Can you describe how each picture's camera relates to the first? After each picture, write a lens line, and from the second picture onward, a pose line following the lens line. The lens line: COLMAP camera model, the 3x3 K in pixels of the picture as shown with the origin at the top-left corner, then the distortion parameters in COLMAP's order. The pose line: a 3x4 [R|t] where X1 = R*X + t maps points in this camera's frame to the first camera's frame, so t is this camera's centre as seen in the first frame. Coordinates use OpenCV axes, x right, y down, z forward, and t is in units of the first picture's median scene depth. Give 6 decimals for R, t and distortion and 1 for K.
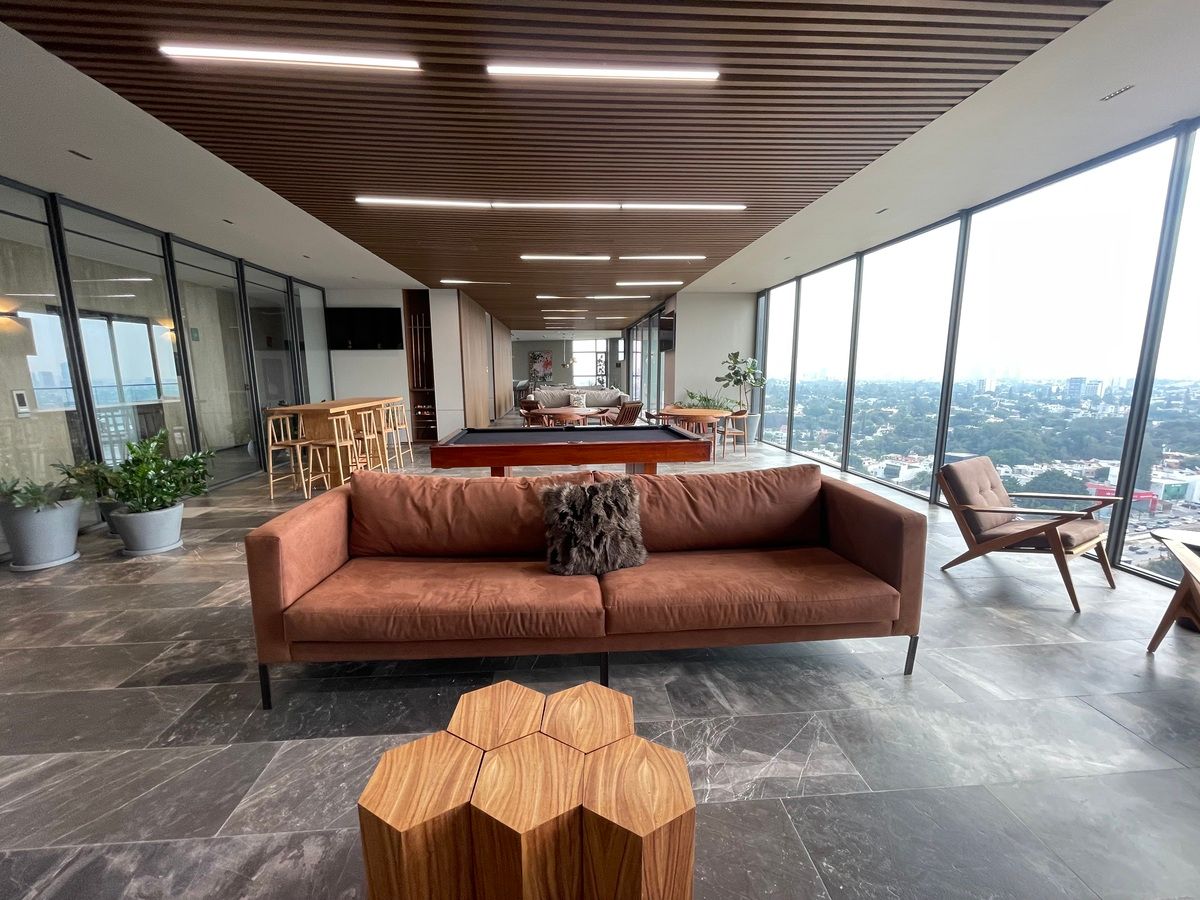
lens RADIAL K [[485.1, 0, 598.3], [0, 485.1, 450.4], [0, 0, 1]] dist [0.001825, -0.000431]
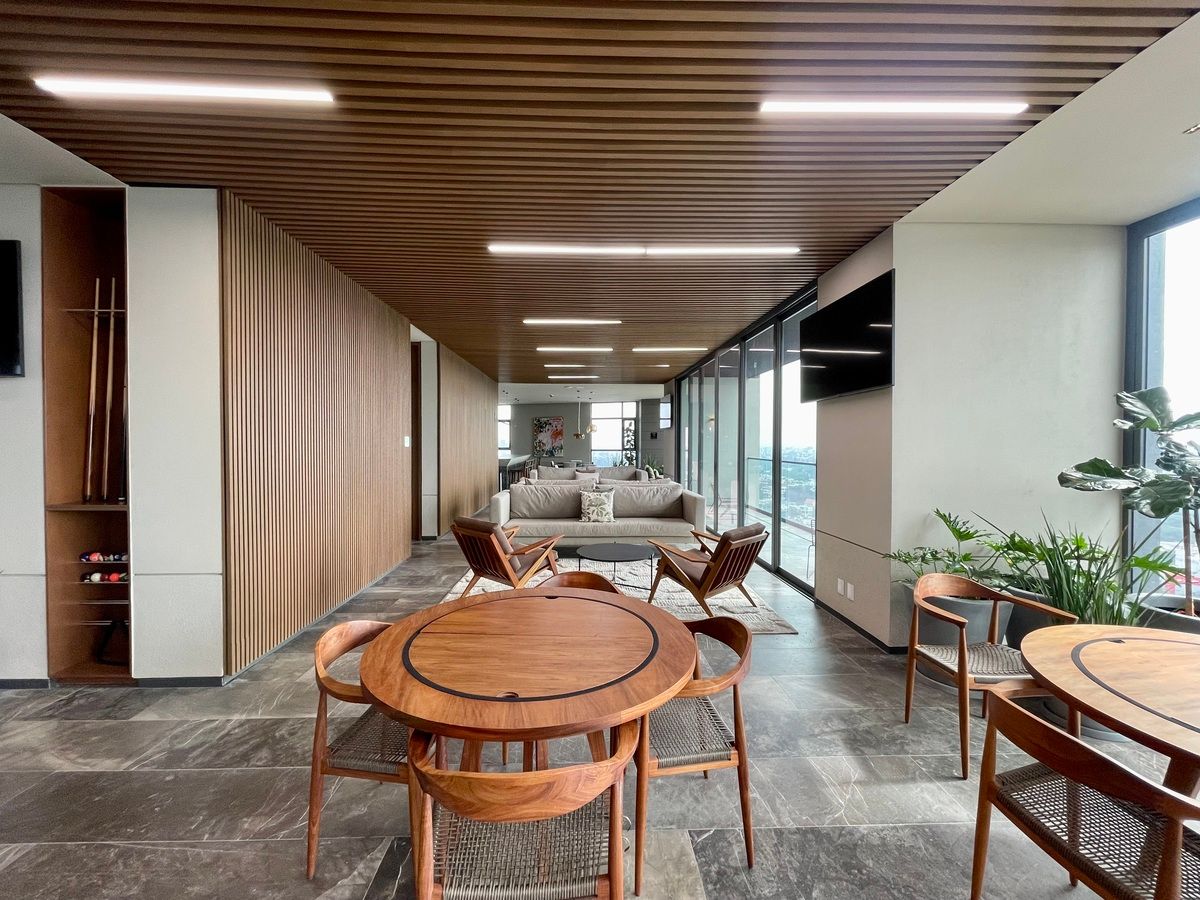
lens RADIAL K [[485.1, 0, 598.3], [0, 485.1, 450.4], [0, 0, 1]] dist [0.001825, -0.000431]
pose [[0.999220, 0.007277, -0.038801, -0.030365], [-0.012836, 0.989344, -0.145028, -0.117445], [0.037332, 0.145413, 0.988666, 0.687877]]
